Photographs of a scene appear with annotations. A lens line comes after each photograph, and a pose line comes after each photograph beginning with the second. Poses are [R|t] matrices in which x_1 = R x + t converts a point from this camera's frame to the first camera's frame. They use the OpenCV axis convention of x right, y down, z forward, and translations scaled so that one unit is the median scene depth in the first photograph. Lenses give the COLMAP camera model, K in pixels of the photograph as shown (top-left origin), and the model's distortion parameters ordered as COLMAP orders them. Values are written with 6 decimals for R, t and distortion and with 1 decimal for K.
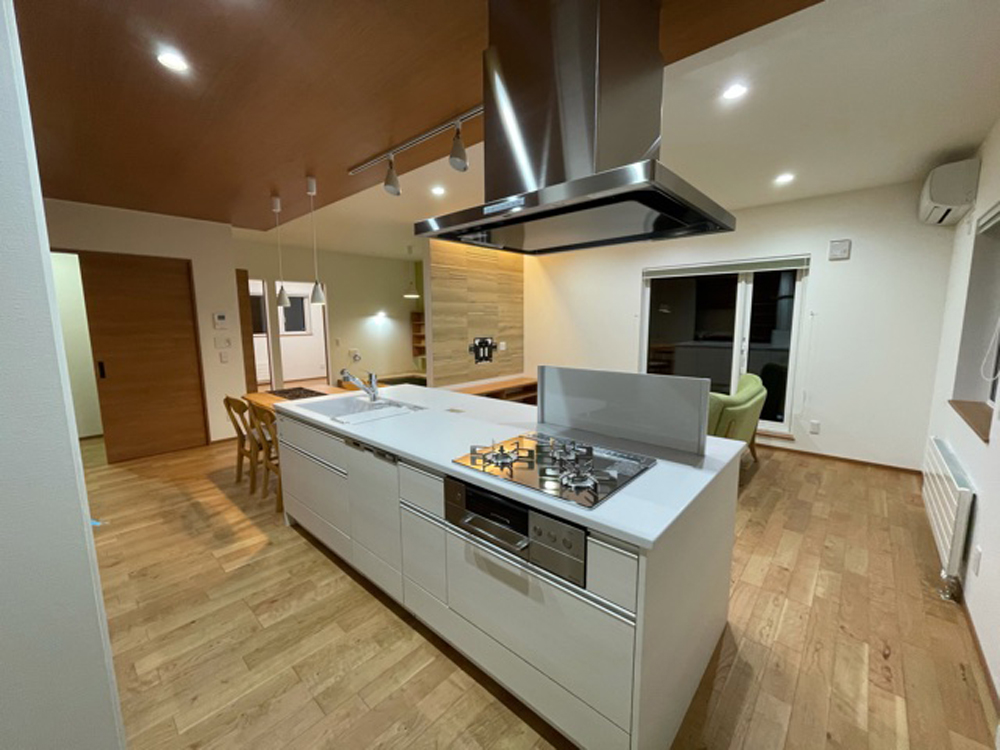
lens RADIAL K [[404.9, 0, 494.0], [0, 404.9, 373.5], [0, 0, 1]] dist [-0.001762, 0.000022]
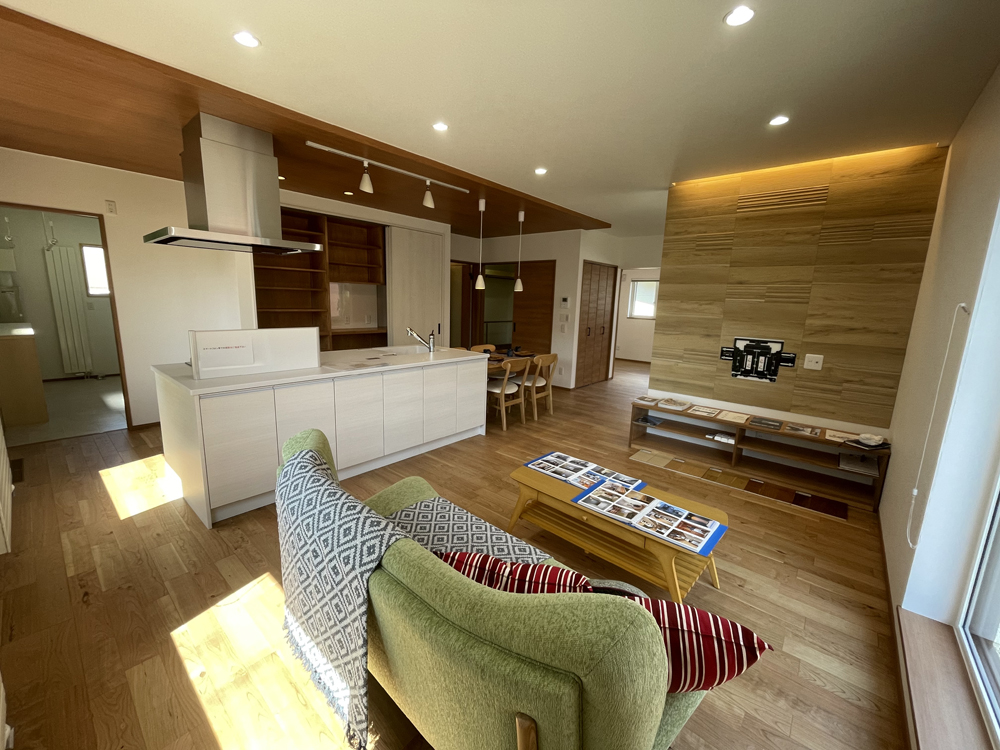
lens RADIAL K [[405.9, 0, 495.6], [0, 405.9, 373.1], [0, 0, 1]] dist [-0.001113, -0.000066]
pose [[0.028063, 0.188637, -0.981646, 0.603584], [-0.167764, 0.968992, 0.181409, -0.087248], [0.985428, 0.159594, 0.058840, 0.593082]]
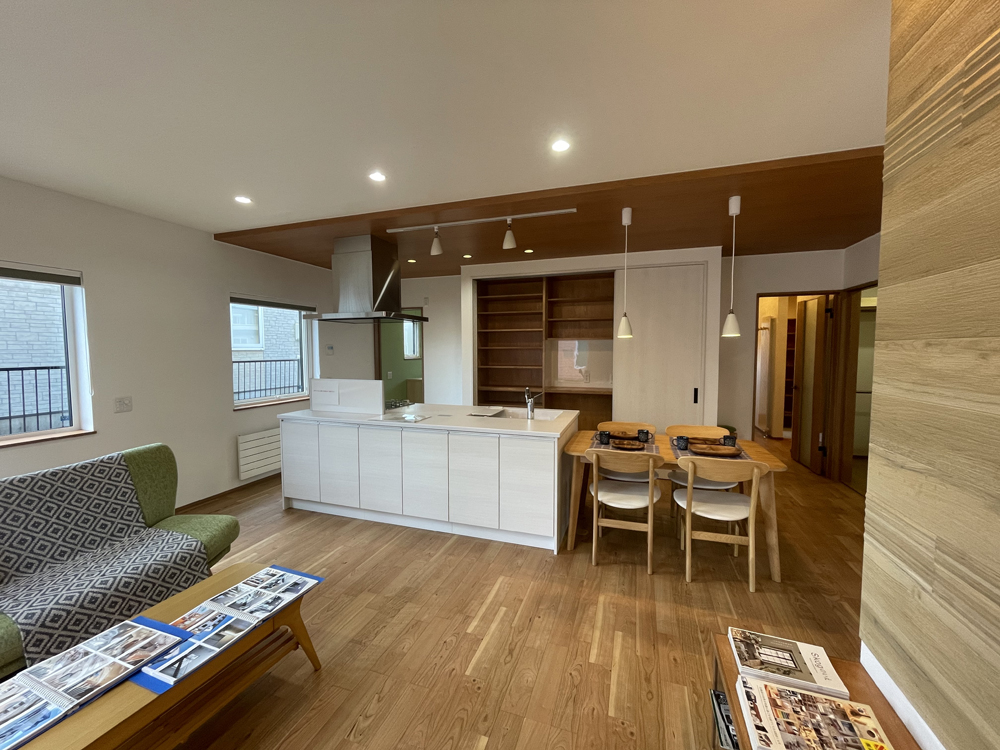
lens RADIAL K [[404.9, 0, 494.0], [0, 404.9, 373.5], [0, 0, 1]] dist [-0.001762, 0.000022]
pose [[-0.919201, 0.034236, -0.392299, 0.134203], [-0.042998, 0.981531, 0.186409, -0.146416], [0.391435, 0.188216, -0.900752, 1.024507]]
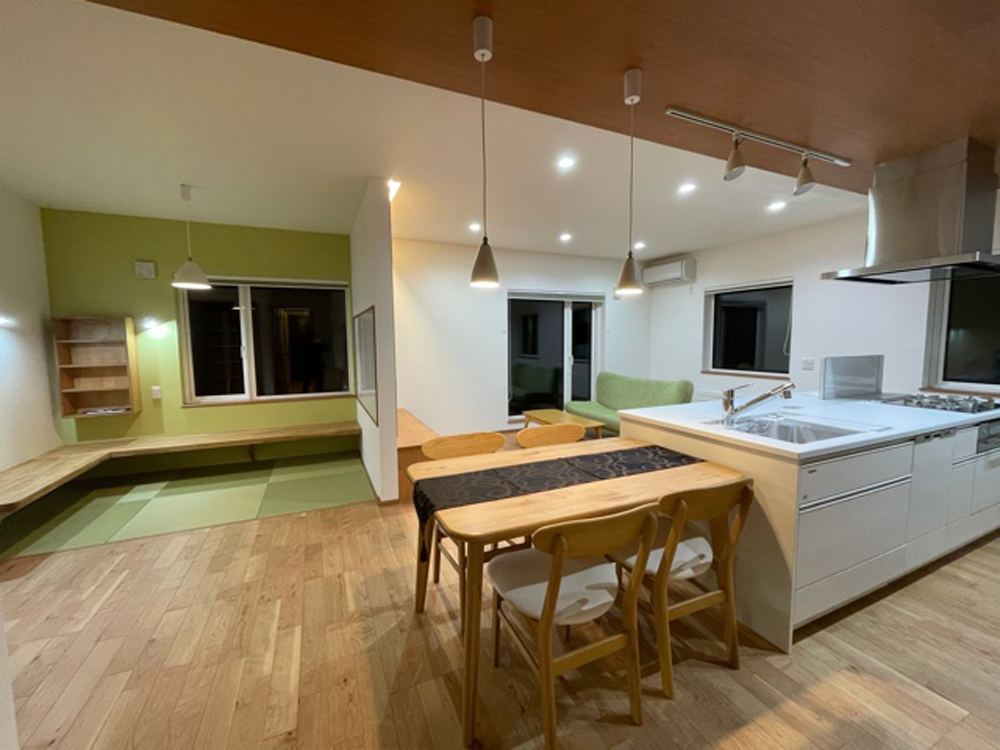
lens RADIAL K [[404.9, 0, 494.0], [0, 404.9, 373.5], [0, 0, 1]] dist [-0.001762, 0.000022]
pose [[0.397608, -0.075553, 0.914439, -0.608528], [0.130595, 0.991118, 0.025105, -0.057022], [-0.908214, 0.109440, 0.403943, 0.556509]]
